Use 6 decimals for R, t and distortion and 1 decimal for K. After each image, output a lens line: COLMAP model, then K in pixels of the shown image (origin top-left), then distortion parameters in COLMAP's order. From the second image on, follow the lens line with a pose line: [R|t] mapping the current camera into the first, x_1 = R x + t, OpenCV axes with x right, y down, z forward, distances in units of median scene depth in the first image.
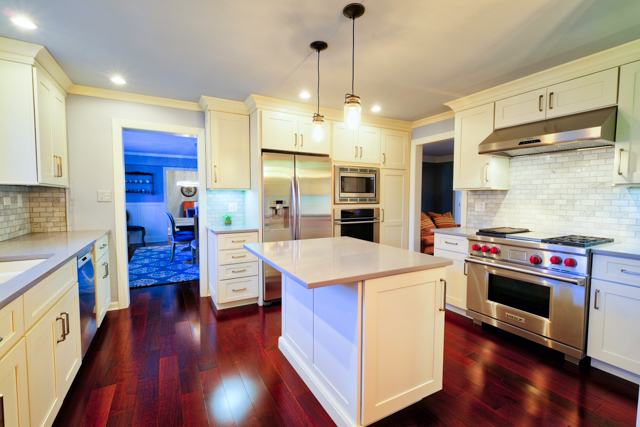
lens RADIAL K [[278.1, 0, 317.6], [0, 278.1, 214.2], [0, 0, 1]] dist [-0.000354, 0.000105]
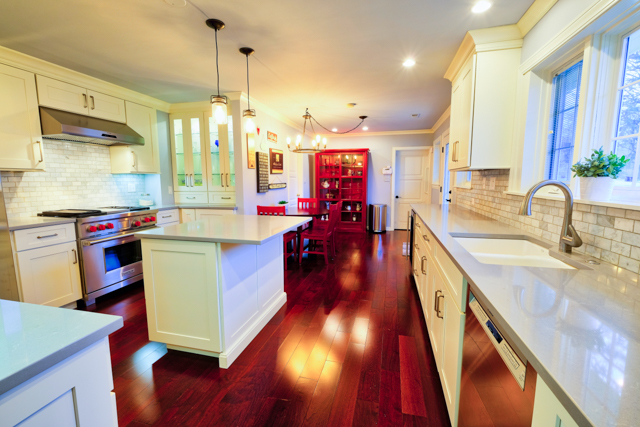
lens RADIAL K [[278.1, 0, 319.1], [0, 278.1, 211.0], [0, 0, 1]] dist [-0.000354, 0.000105]
pose [[-0.731478, -0.076068, 0.677609, -1.114707], [0.044702, 0.986270, 0.158974, -0.108570], [-0.680398, 0.146577, -0.718035, 1.769487]]
